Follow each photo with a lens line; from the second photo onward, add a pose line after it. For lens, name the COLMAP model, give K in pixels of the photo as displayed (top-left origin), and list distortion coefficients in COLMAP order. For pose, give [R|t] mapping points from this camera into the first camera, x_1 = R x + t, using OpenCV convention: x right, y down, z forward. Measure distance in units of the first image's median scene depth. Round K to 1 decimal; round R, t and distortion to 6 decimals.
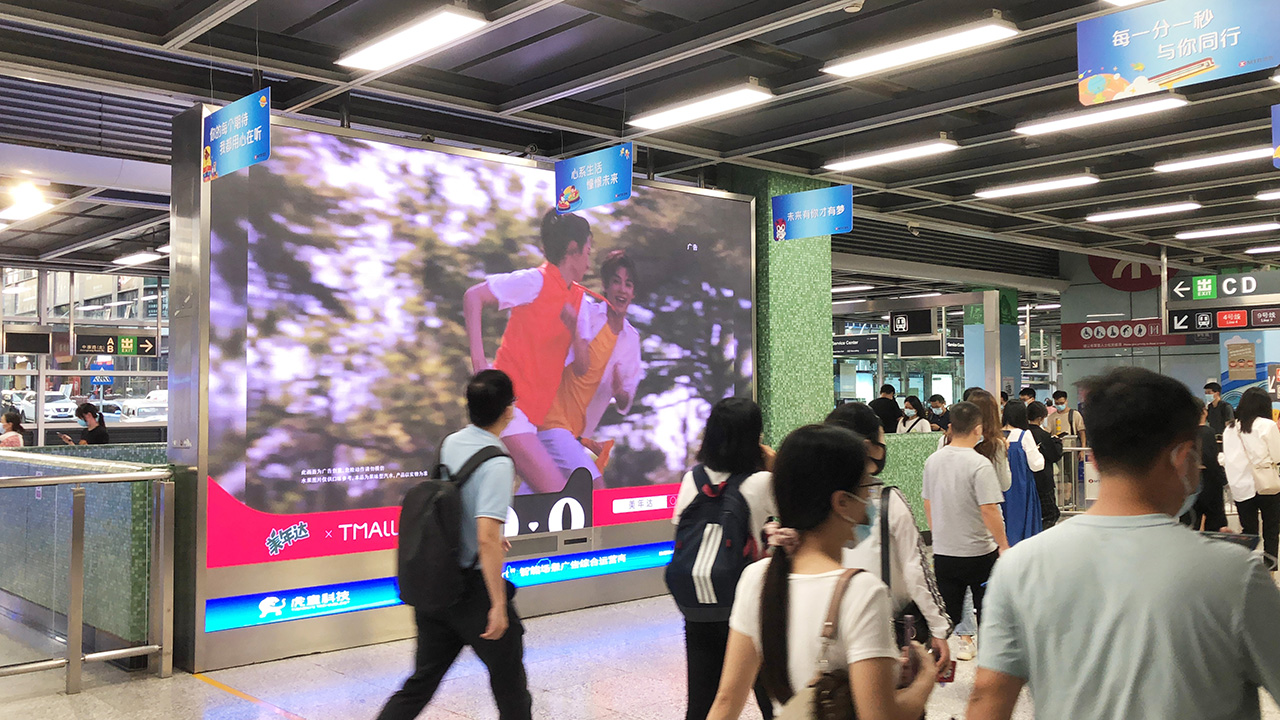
lens RADIAL K [[1160.3, 0, 662.8], [0, 1160.3, 355.1], [0, 0, 1]] dist [0.010208, 0.008762]
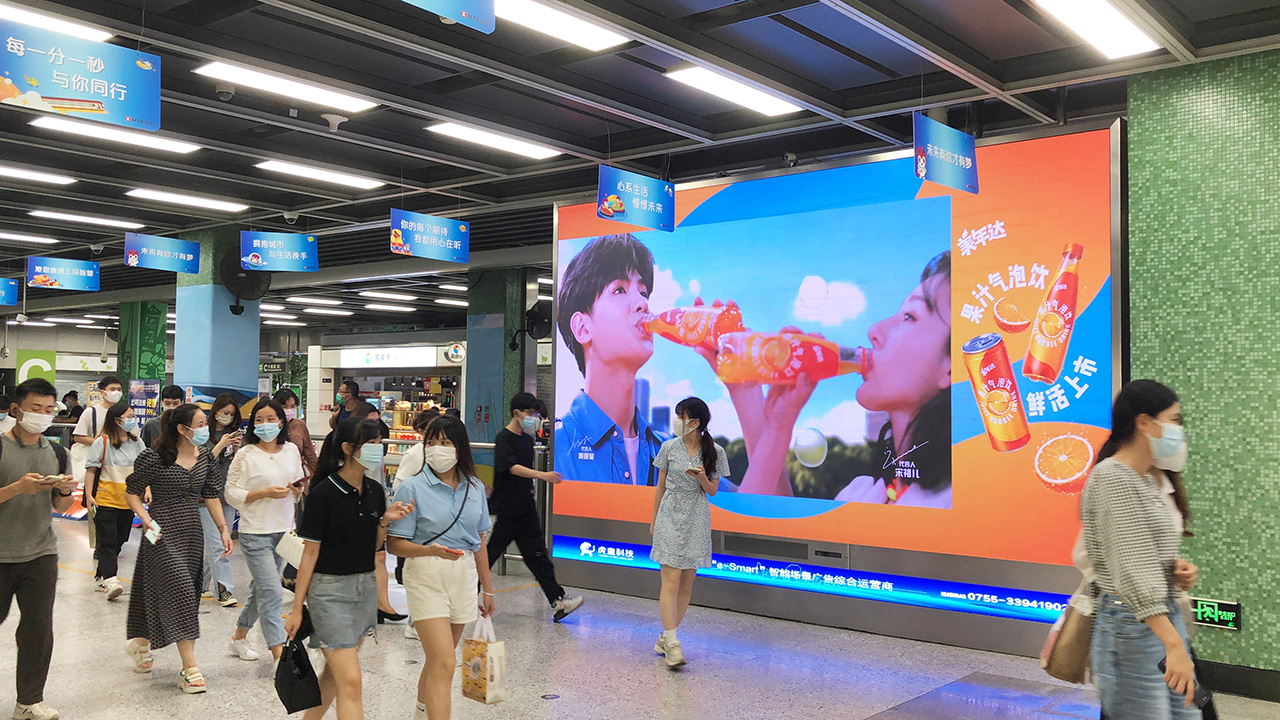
lens RADIAL K [[1138.9, 0, 640.0], [0, 1138.9, 360.0], [0, 0, 1]] dist [0.016140, -0.001629]
pose [[0.112177, -0.033726, -0.993116, 0.697052], [0.016759, 0.999346, -0.032045, 0.024005], [0.993547, -0.013049, 0.112669, 0.618213]]
